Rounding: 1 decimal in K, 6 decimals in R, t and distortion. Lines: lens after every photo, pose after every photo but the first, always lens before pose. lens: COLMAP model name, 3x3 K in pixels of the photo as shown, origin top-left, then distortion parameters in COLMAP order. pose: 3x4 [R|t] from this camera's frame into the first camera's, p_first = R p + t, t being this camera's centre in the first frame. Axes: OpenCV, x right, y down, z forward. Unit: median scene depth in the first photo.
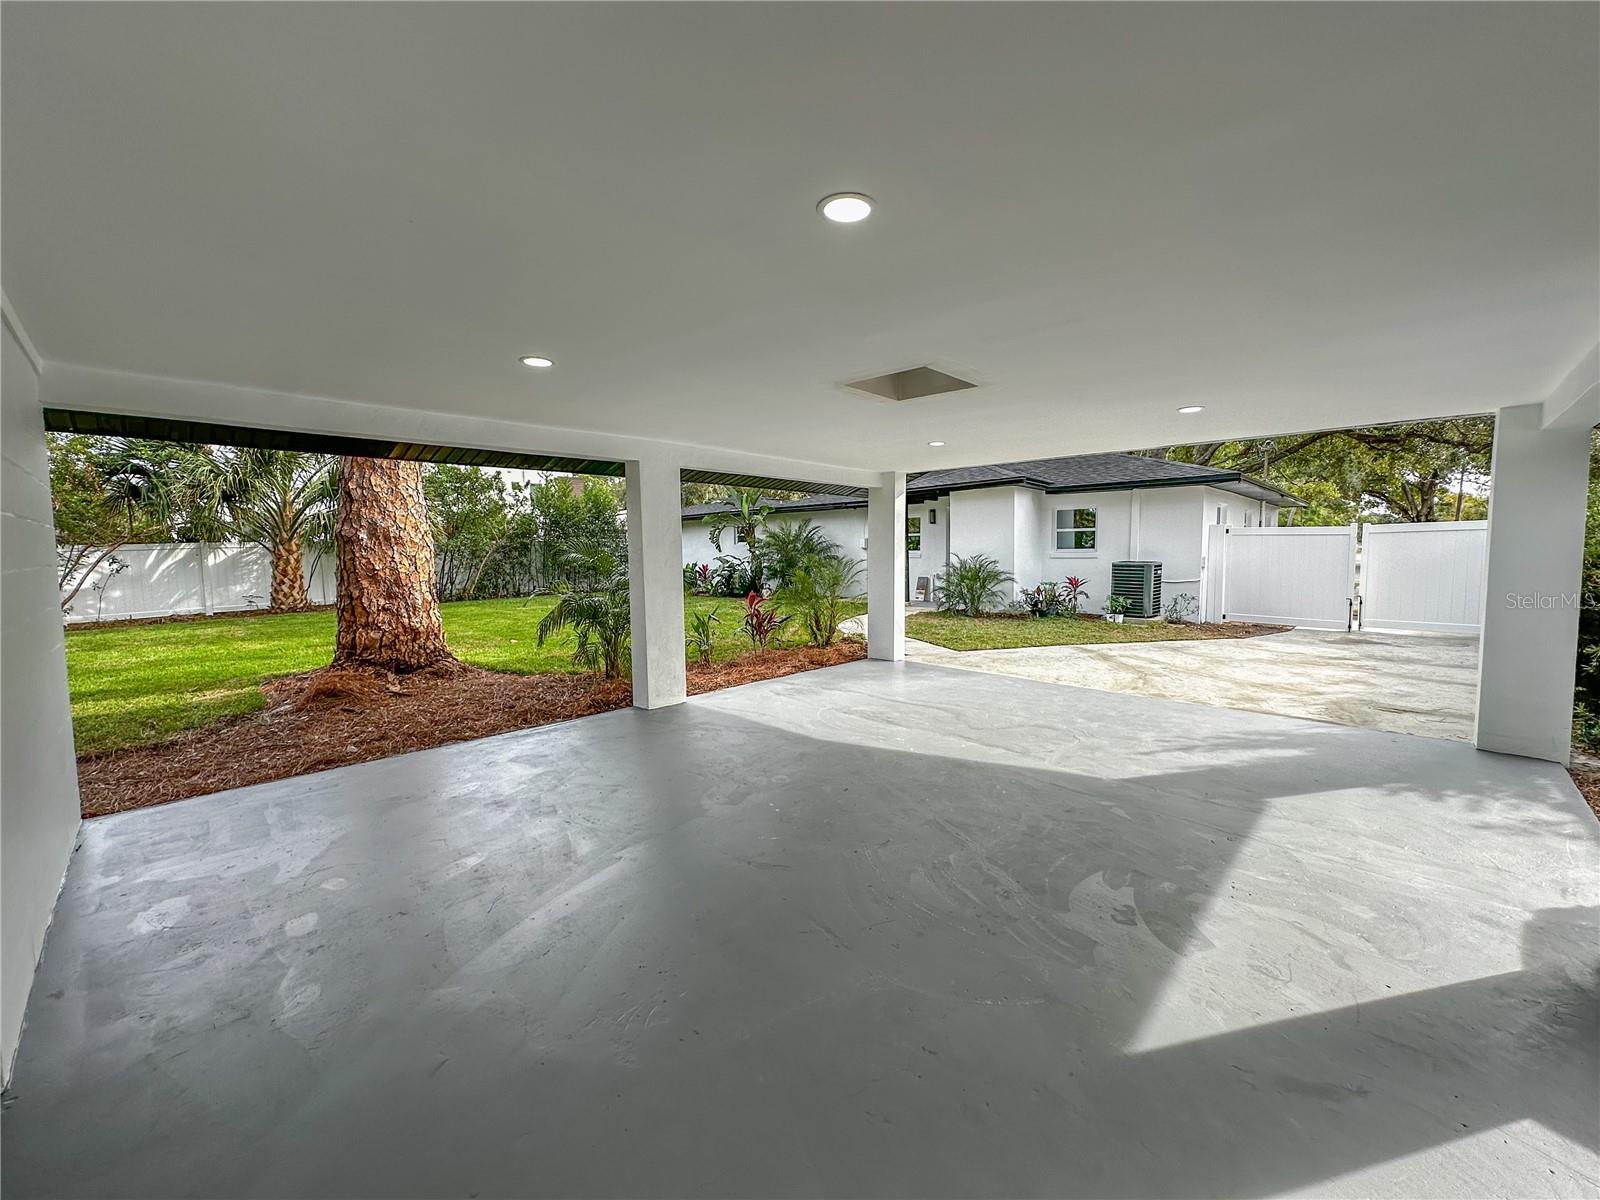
lens RADIAL K [[640.8, 0, 800.0], [0, 640.8, 600.0], [0, 0, 1]] dist [-0.000034, -0.000058]
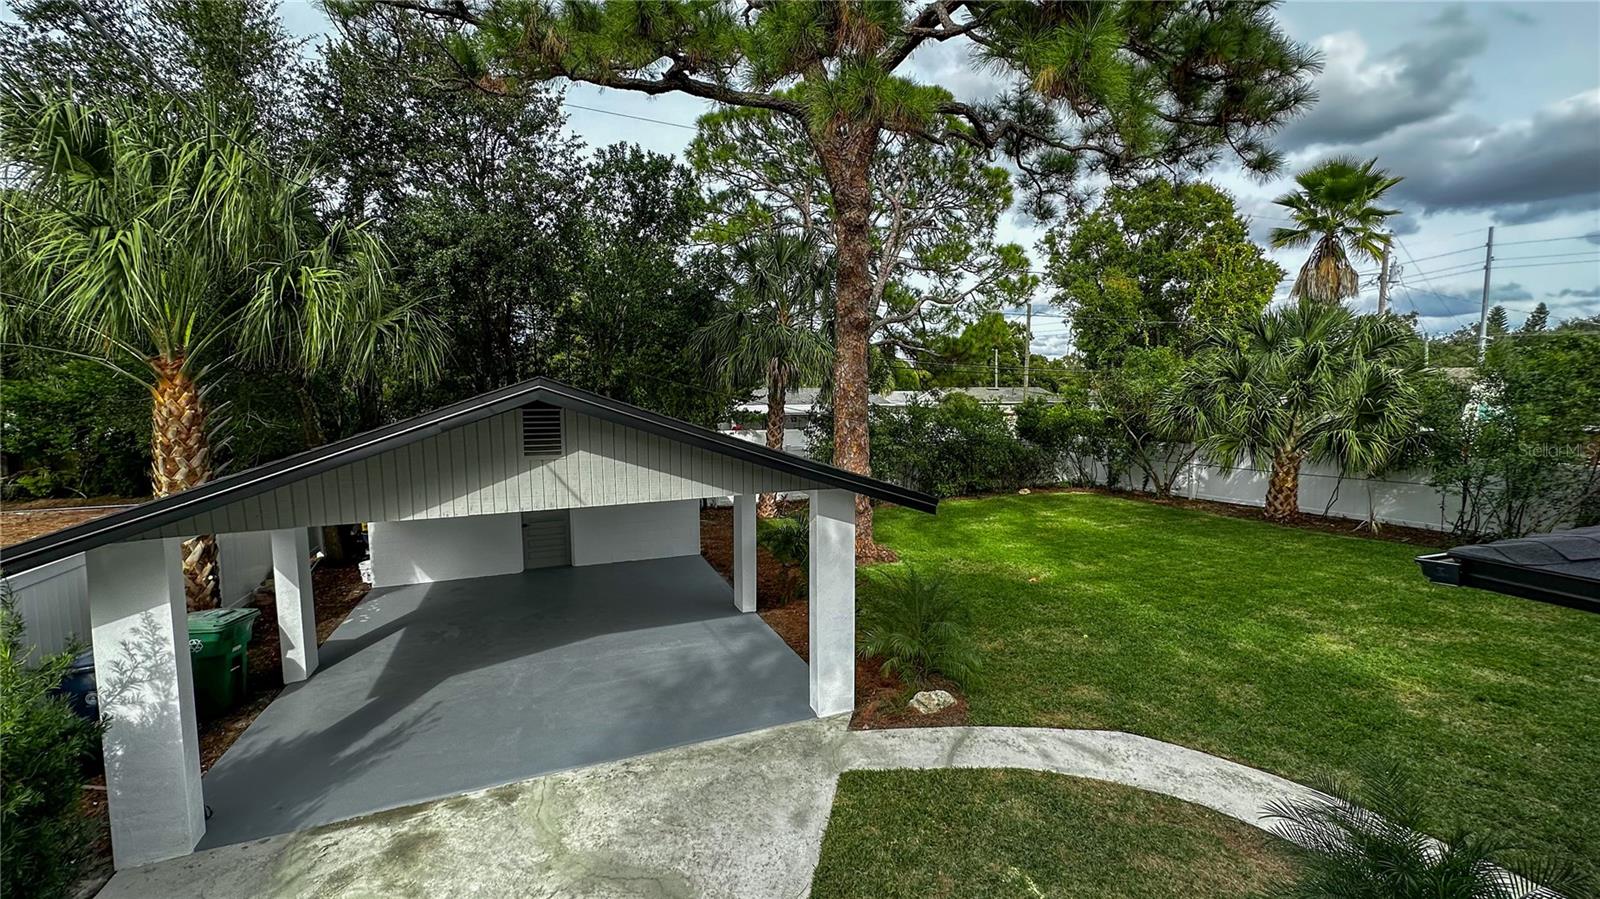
lens RADIAL K [[637.7, 0, 800.0], [0, 637.7, 449.5], [0, 0, 1]] dist [-0.004226, -0.000323]
pose [[-0.402547, 0.090784, -0.910886, 1.560574], [-0.062153, 0.990063, 0.126142, -0.598547], [0.913287, 0.107392, -0.392905, 2.248147]]
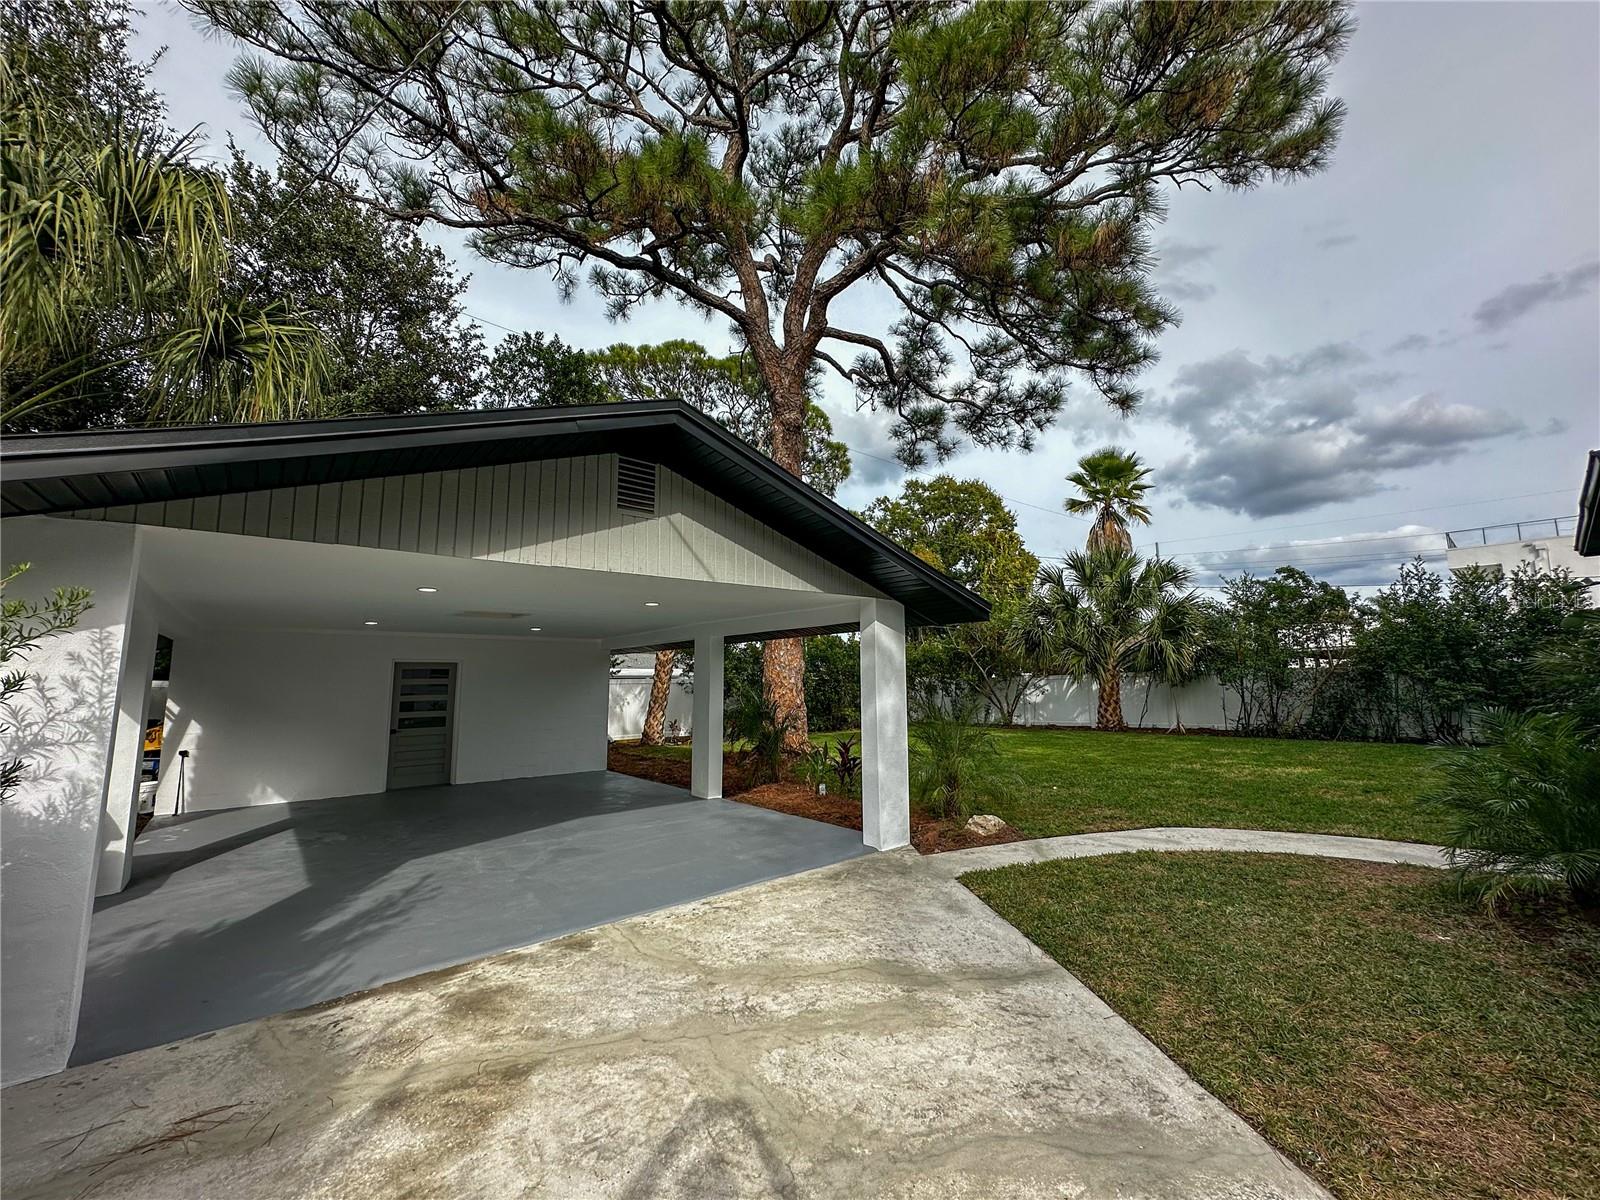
lens RADIAL K [[637.7, 0, 800.0], [0, 637.7, 600.0], [0, 0, 1]] dist [-0.000172, -0.005161]
pose [[-0.096069, -0.115763, -0.988620, 1.647460], [-0.069484, 0.991571, -0.109357, -0.179752], [0.992946, 0.058187, -0.103303, 1.733073]]
